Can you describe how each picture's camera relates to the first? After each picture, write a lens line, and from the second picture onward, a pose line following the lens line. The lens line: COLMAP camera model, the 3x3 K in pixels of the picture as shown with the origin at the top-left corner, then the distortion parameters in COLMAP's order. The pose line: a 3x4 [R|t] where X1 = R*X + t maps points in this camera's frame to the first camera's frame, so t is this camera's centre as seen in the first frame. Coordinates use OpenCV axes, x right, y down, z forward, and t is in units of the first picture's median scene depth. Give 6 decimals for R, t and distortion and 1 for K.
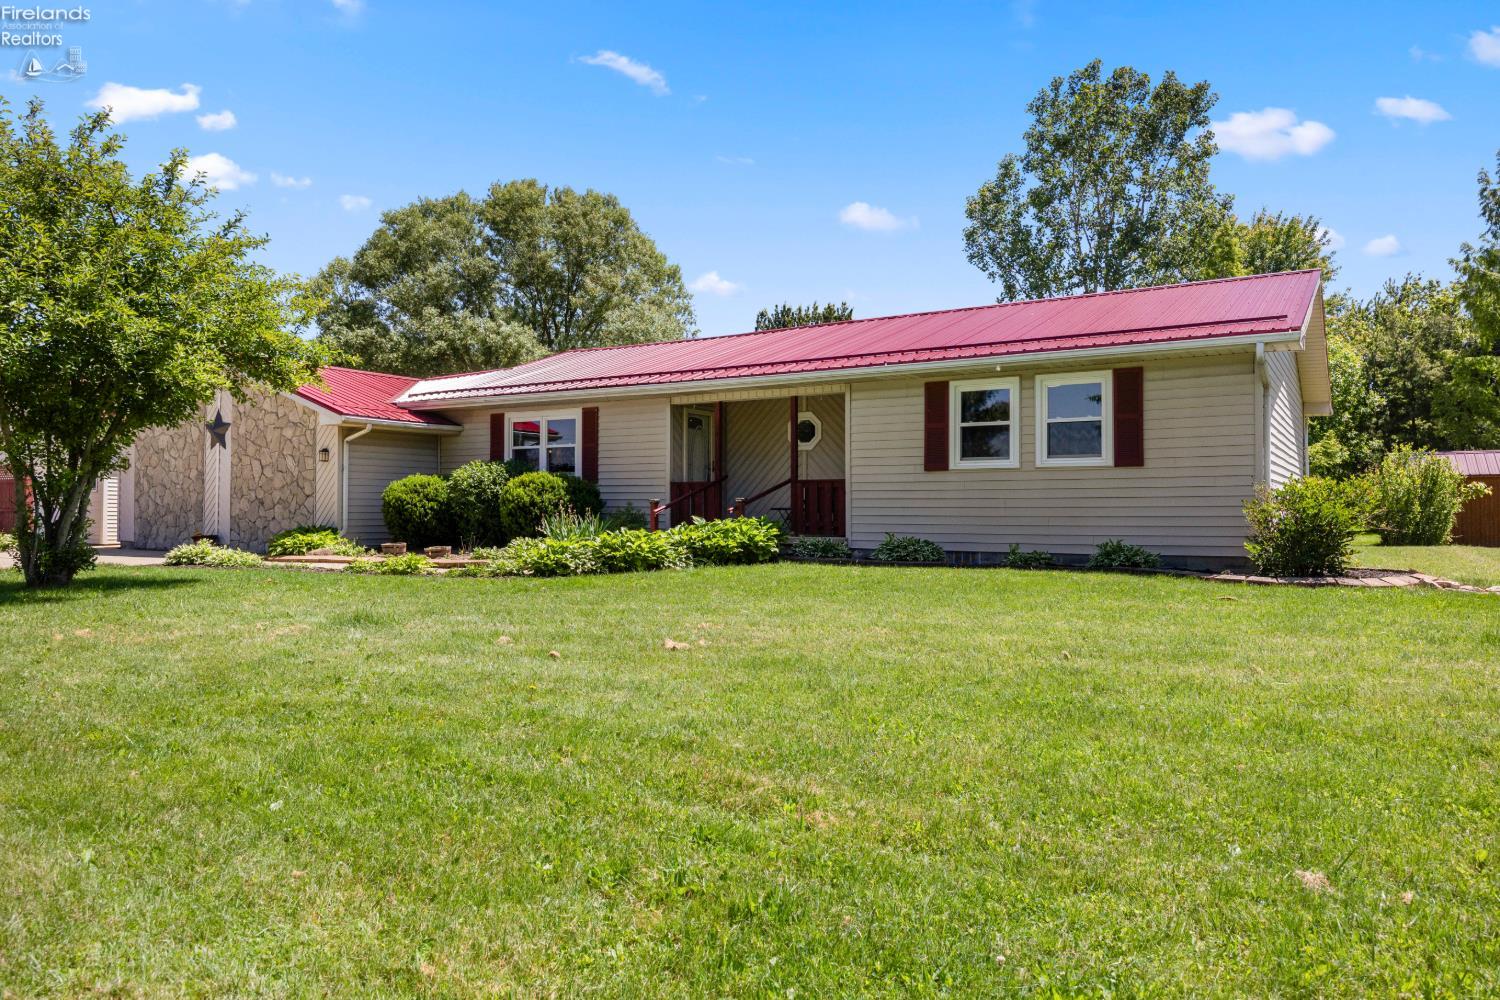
lens RADIAL K [[970.4, 0, 750.0], [0, 970.4, 500.0], [0, 0, 1]] dist [-0.004374, -0.001099]
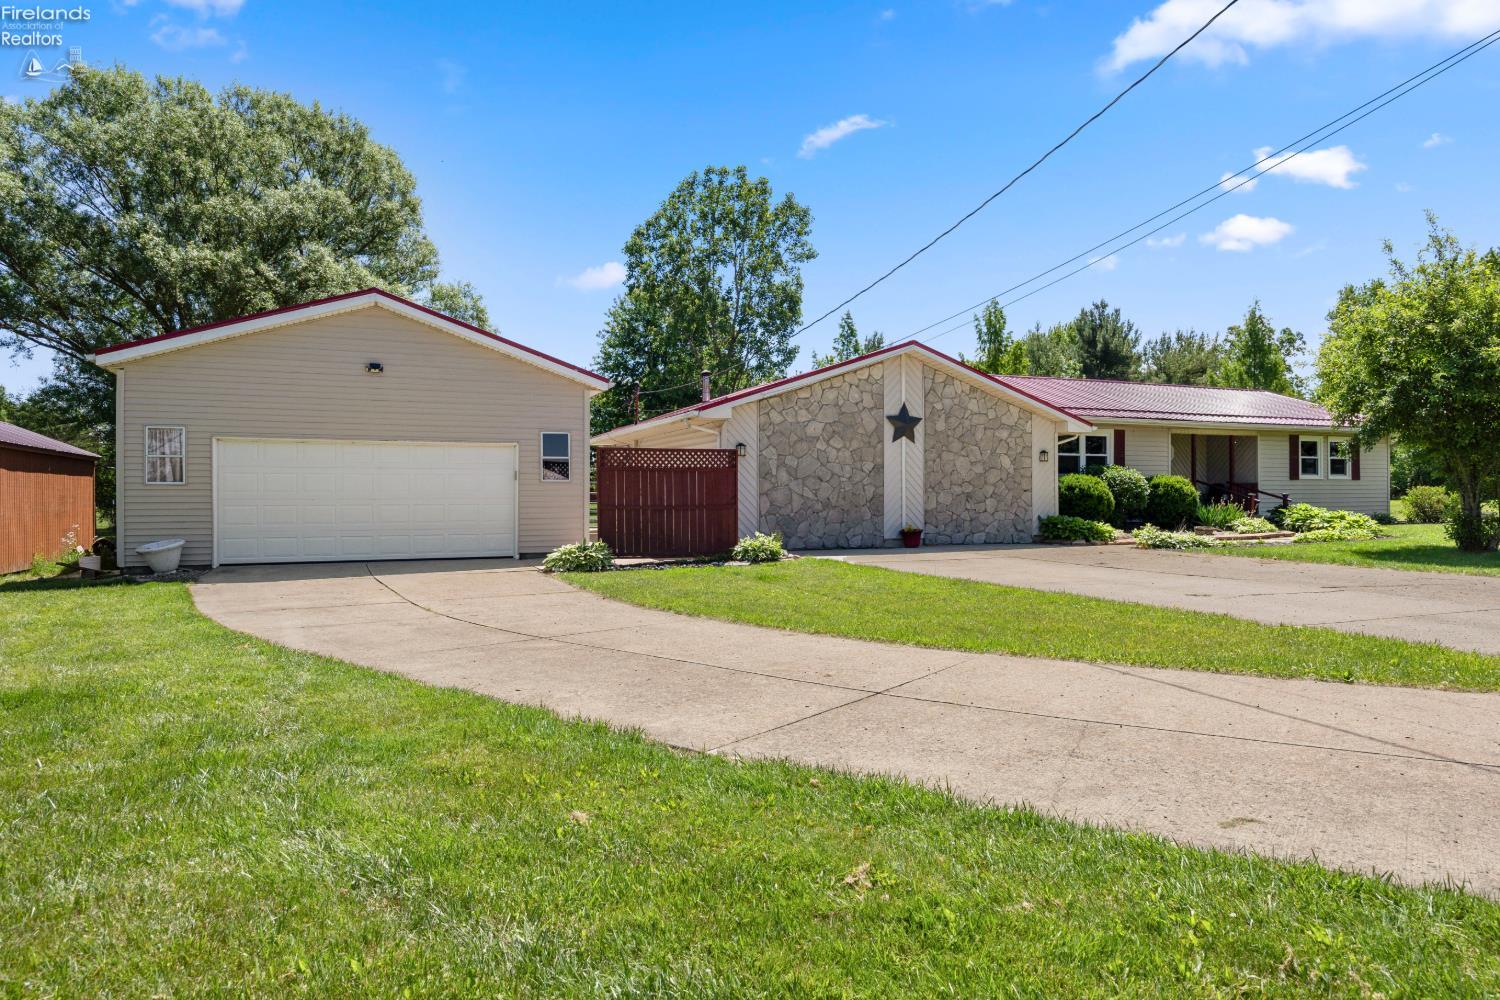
lens RADIAL K [[873.7, 0, 750.0], [0, 873.7, 500.0], [0, 0, 1]] dist [0.005530, 0.000565]
pose [[0.585821, -0.007416, 0.810406, -1.587629], [-0.003012, 0.999931, 0.011327, -0.003875], [-0.810435, -0.009077, 0.585759, 0.696635]]
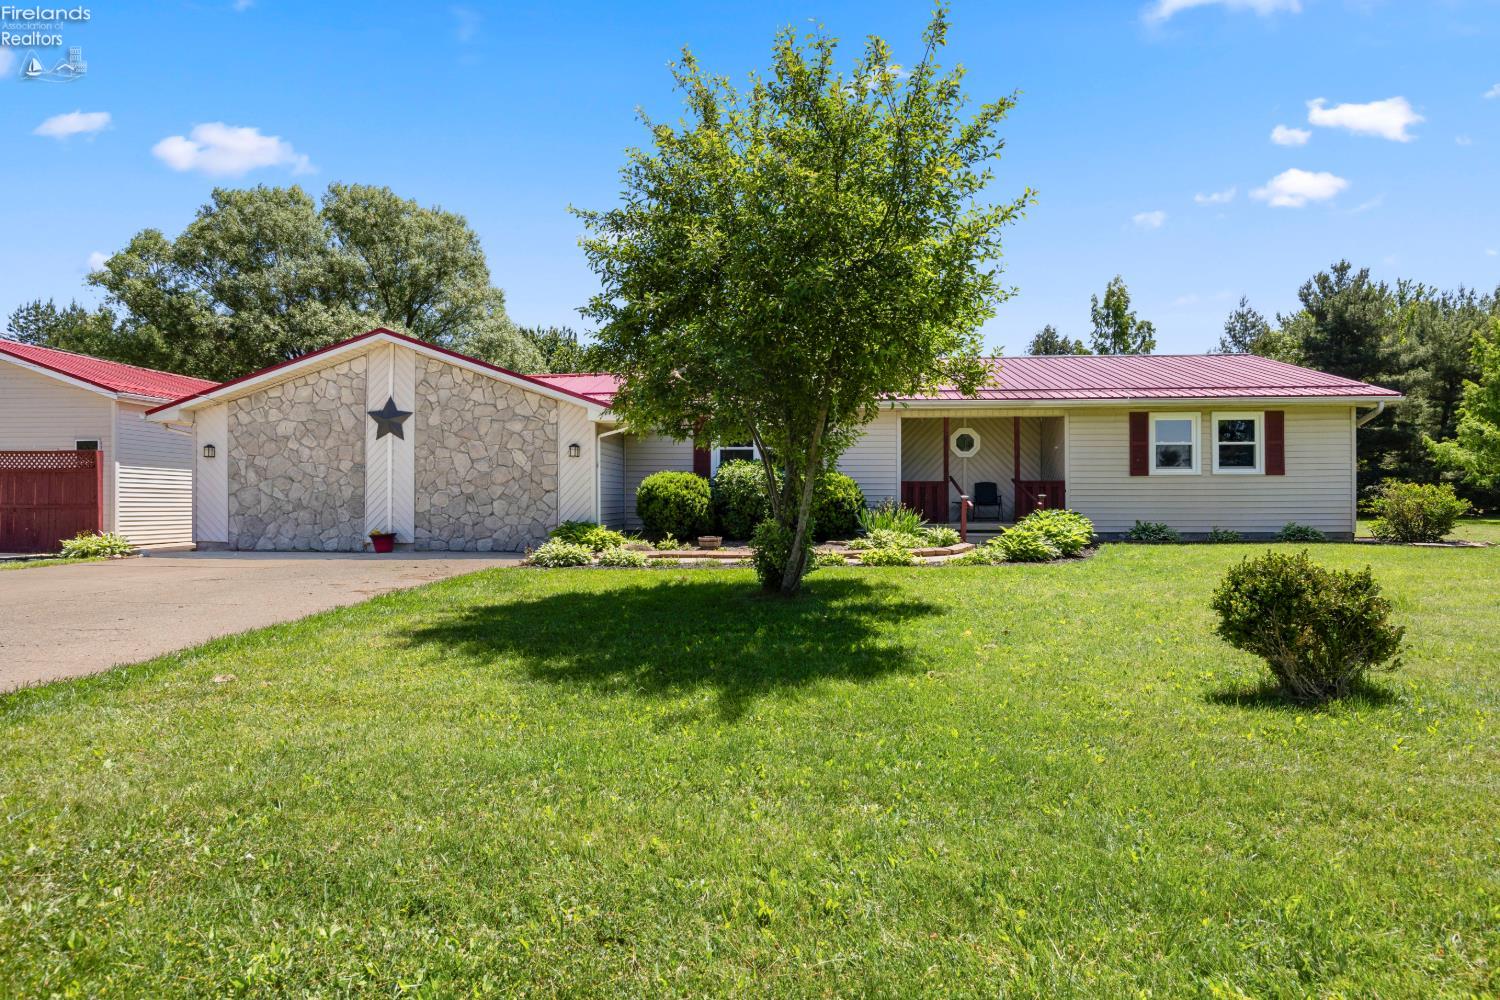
lens RADIAL K [[748.6, 0, 750.0], [0, 748.6, 500.0], [0, 0, 1]] dist [0.002099, 0.000238]
pose [[0.888899, -0.002958, 0.458094, -0.661855], [-0.002742, 0.999927, 0.011777, -0.004954], [-0.458096, -0.011725, 0.888826, 0.239437]]
